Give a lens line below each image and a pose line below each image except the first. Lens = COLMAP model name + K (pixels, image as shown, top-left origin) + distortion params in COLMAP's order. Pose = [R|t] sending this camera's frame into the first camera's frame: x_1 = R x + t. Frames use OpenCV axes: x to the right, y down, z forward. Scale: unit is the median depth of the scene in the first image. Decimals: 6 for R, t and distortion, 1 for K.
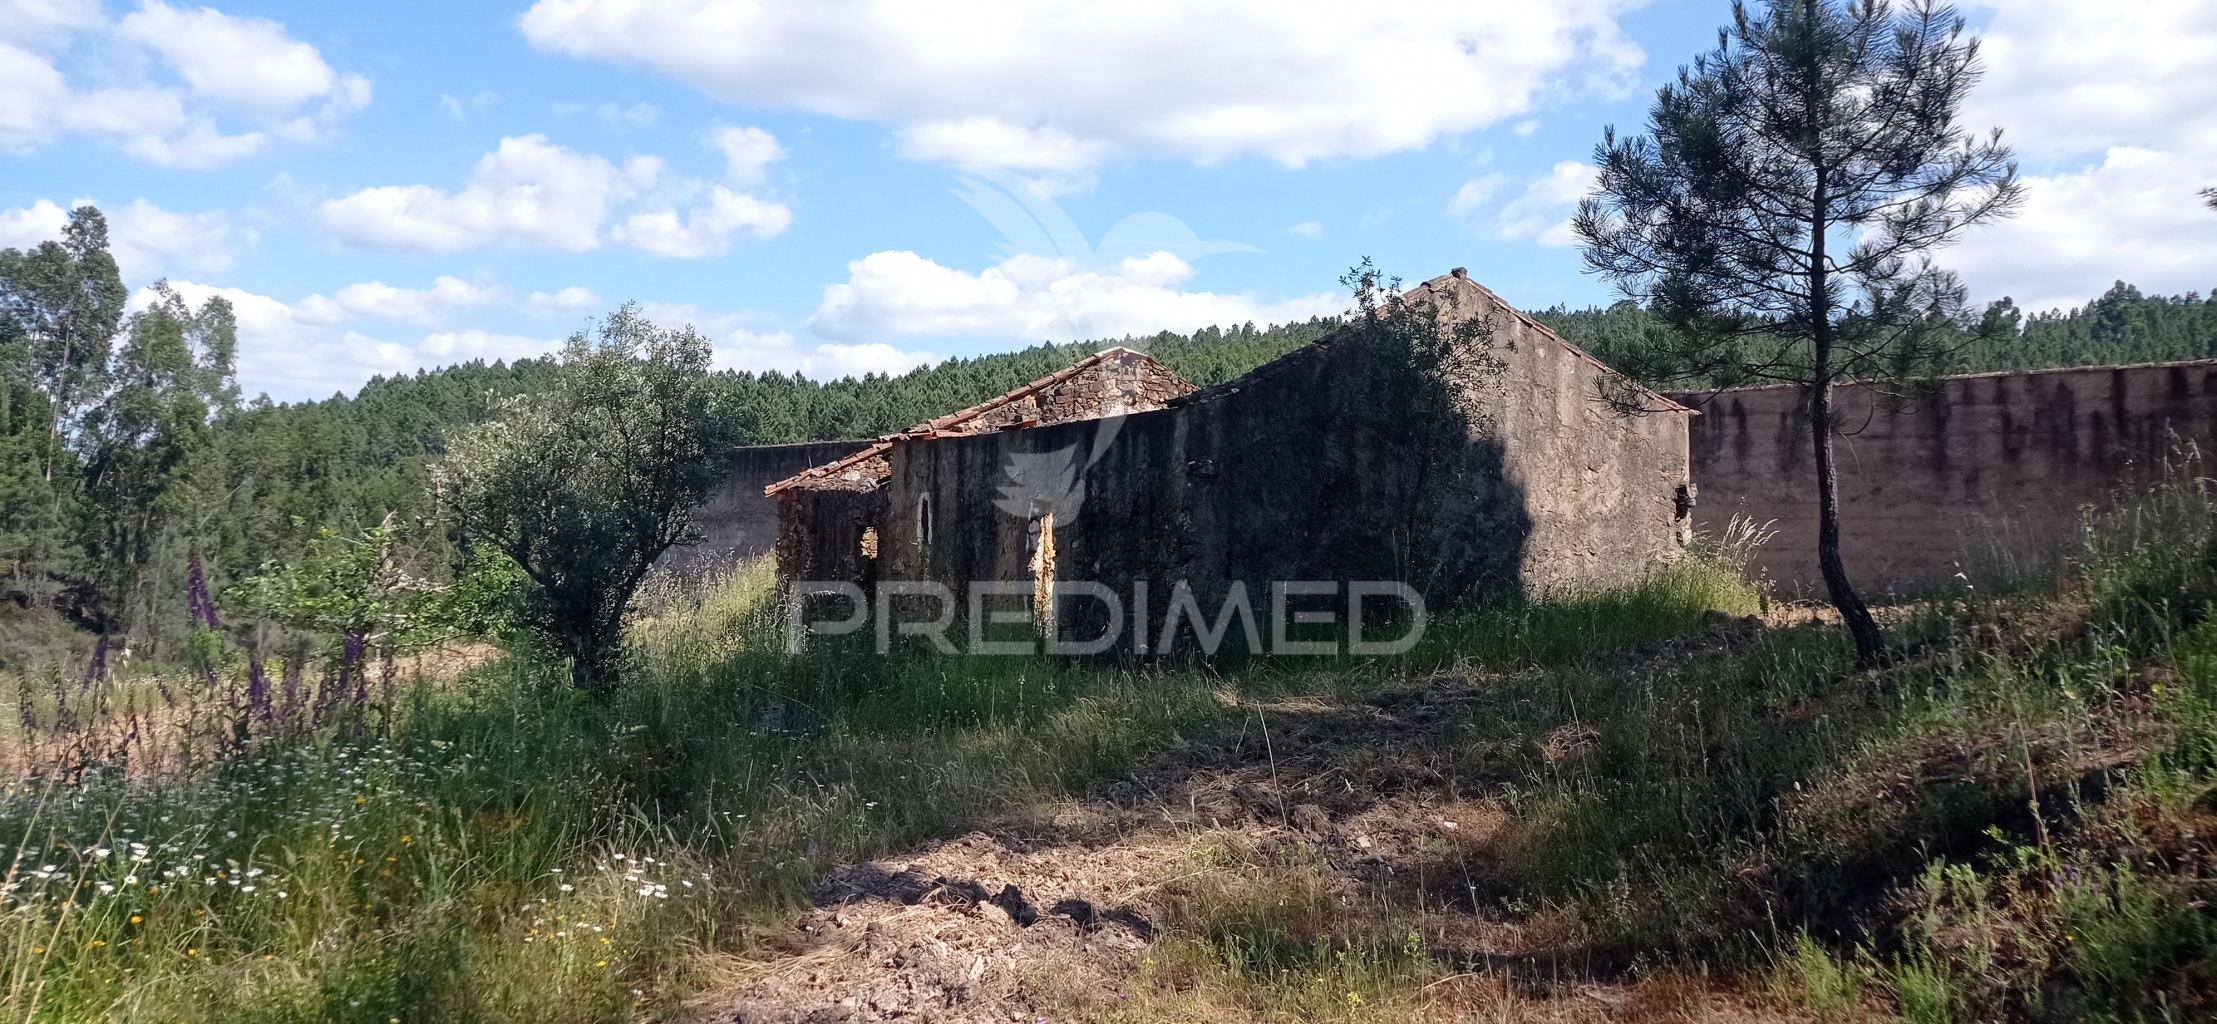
lens RADIAL K [[1681.3, 0, 1112.4], [0, 1681.3, 514.3], [0, 0, 1]] dist [0.125719, -0.196056]
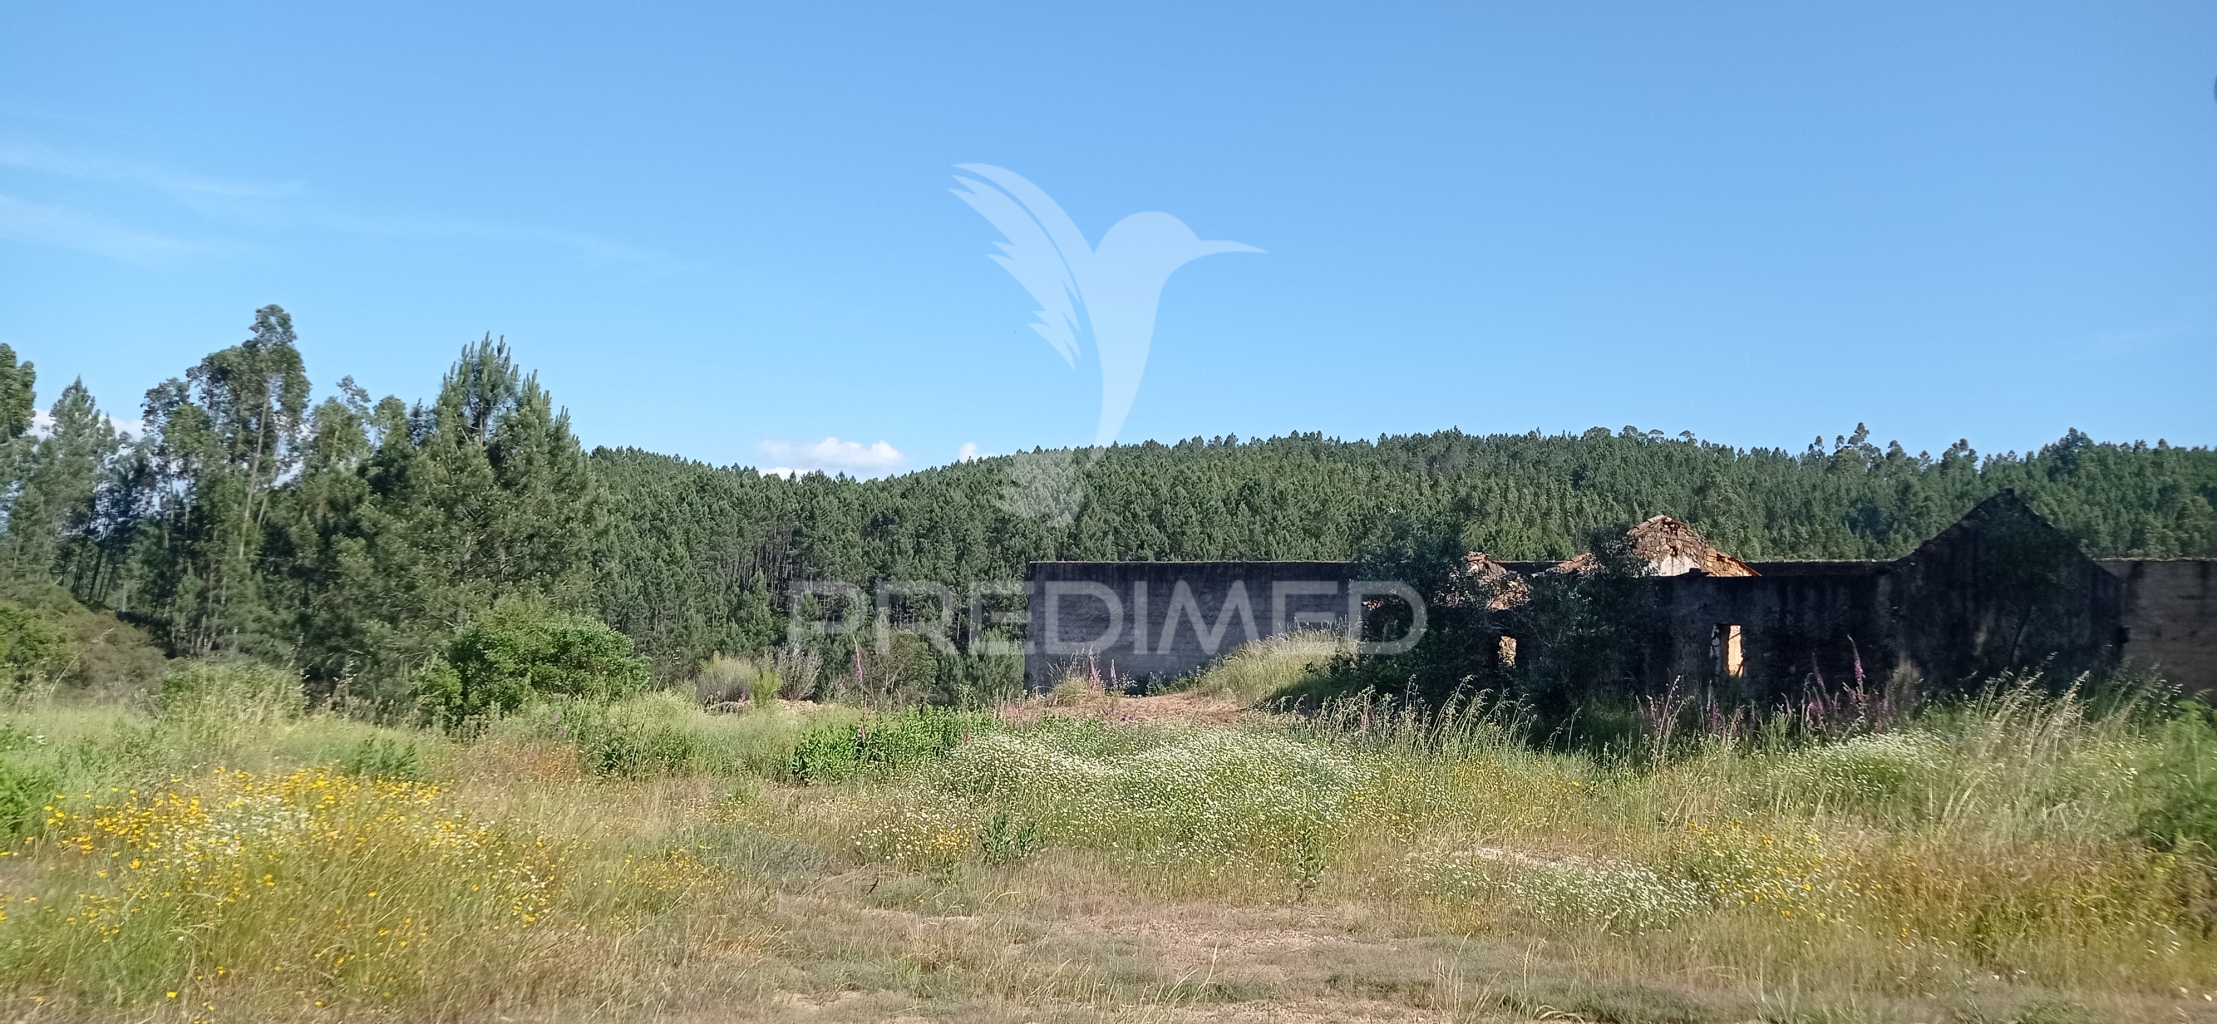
lens RADIAL K [[1691.9, 0, 1108.5], [0, 1691.9, 512.0], [0, 0, 1]] dist [0.119002, -0.215611]
pose [[0.998997, 0.033921, 0.029224, -0.661119], [-0.032029, 0.997504, -0.062925, 0.005395], [-0.031286, 0.061926, 0.997590, -0.560983]]
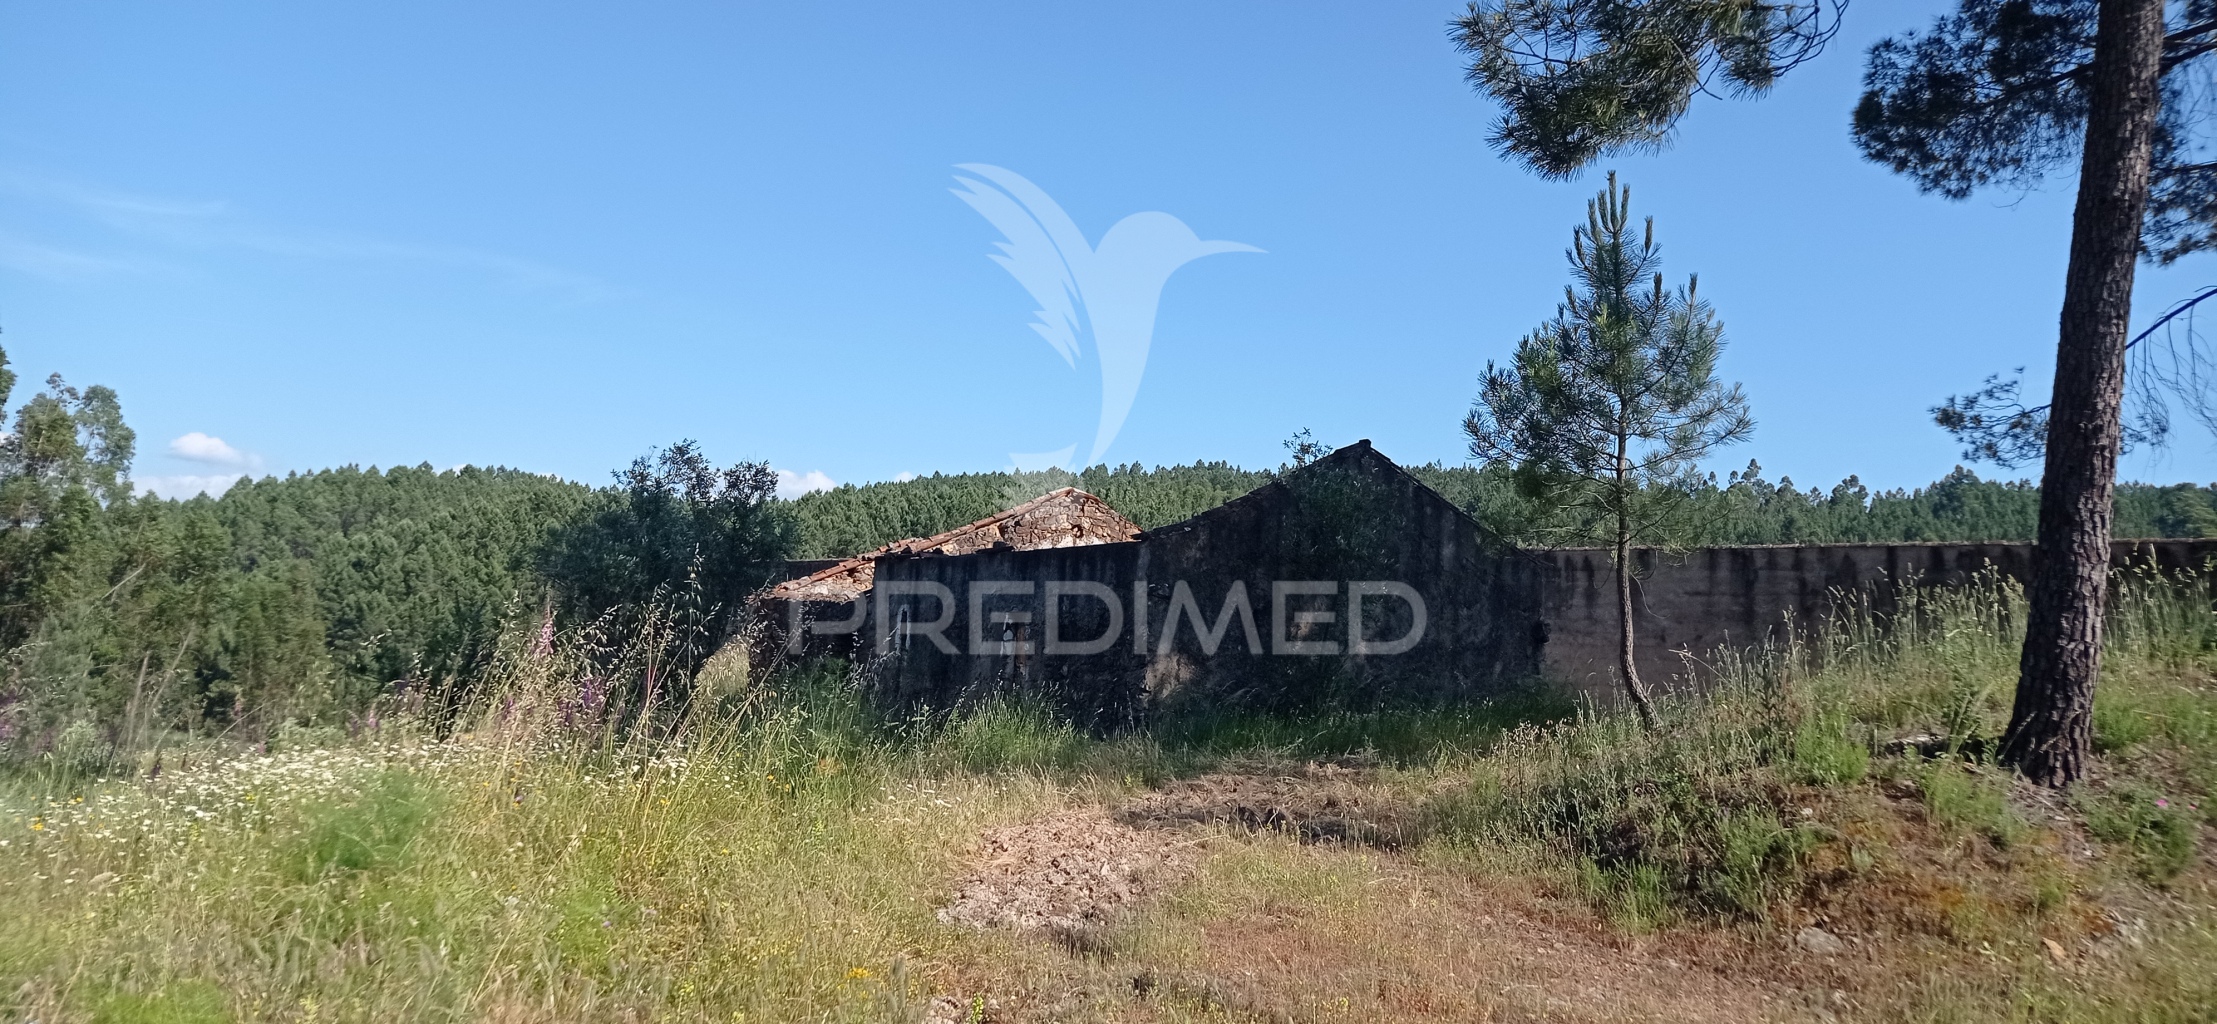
lens RADIAL K [[1683.4, 0, 1115.0], [0, 1683.4, 508.5], [0, 0, 1]] dist [0.156411, -0.330549]
pose [[0.996500, 0.045309, 0.070246, -0.060047], [-0.039281, 0.995612, -0.084939, 0.016501], [-0.073786, 0.081883, 0.993907, -0.204447]]
